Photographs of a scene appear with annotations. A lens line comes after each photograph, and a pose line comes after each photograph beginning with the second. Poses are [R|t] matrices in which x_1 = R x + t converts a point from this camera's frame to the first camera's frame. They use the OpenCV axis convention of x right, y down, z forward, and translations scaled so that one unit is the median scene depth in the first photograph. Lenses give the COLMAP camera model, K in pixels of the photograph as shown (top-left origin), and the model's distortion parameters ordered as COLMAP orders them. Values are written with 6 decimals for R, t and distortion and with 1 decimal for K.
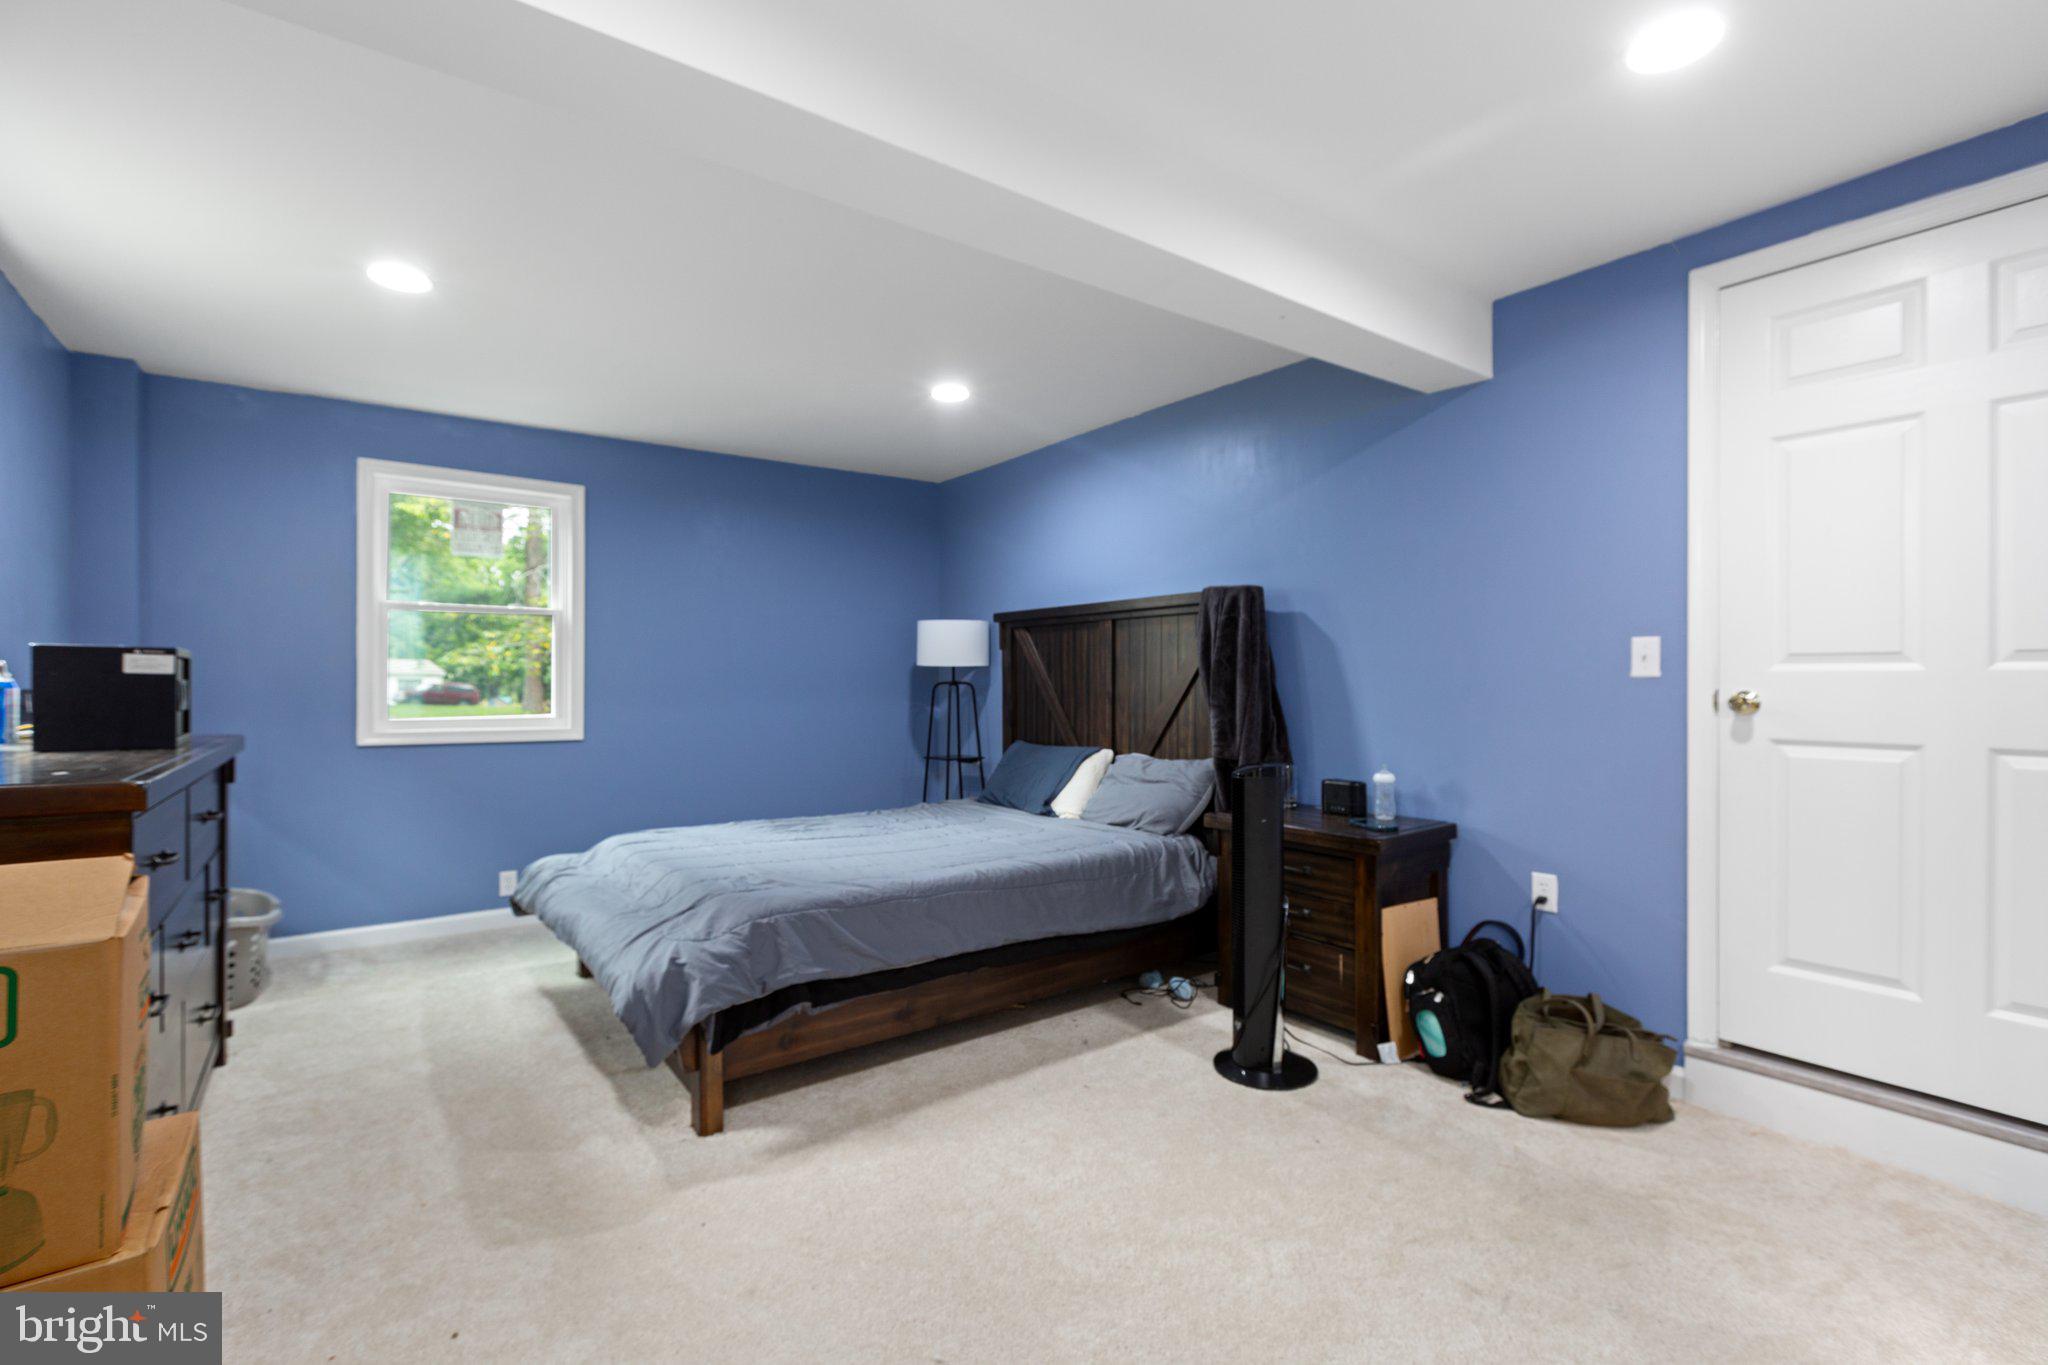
lens RADIAL K [[908.6, 0, 1024.0], [0, 908.6, 682.5], [0, 0, 1]] dist [-0.001029, -0.000100]
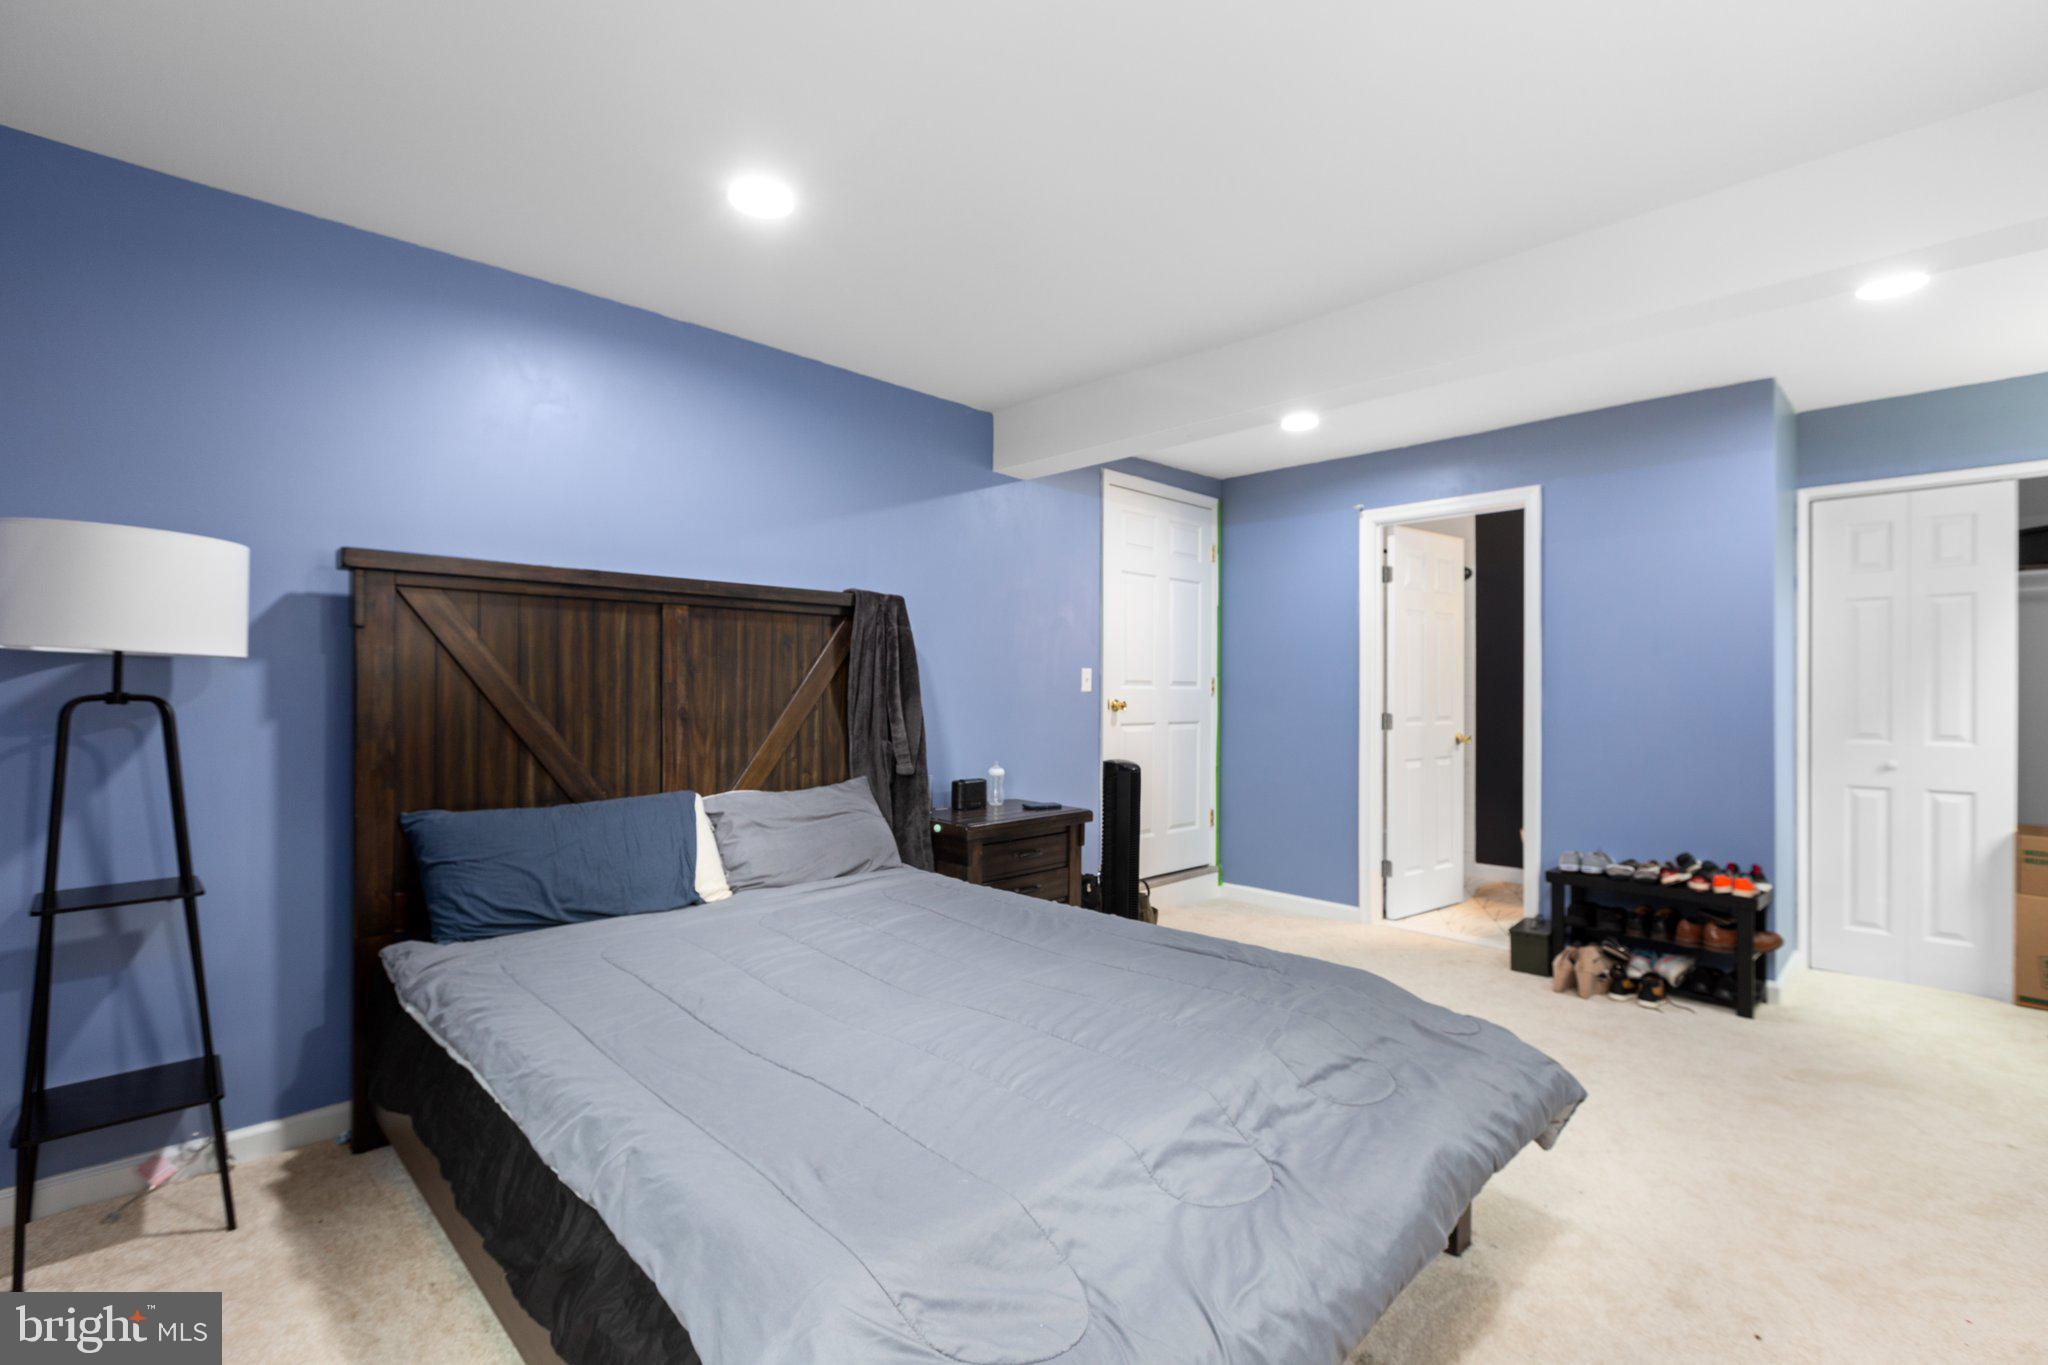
lens RADIAL K [[908.6, 0, 1024.0], [0, 908.6, 682.5], [0, 0, 1]] dist [-0.001029, -0.000100]
pose [[-0.144789, 0.008093, 0.989429, -0.699576], [-0.004281, 0.999952, -0.008805, -0.005384], [-0.989453, -0.005510, -0.144748, 0.948755]]
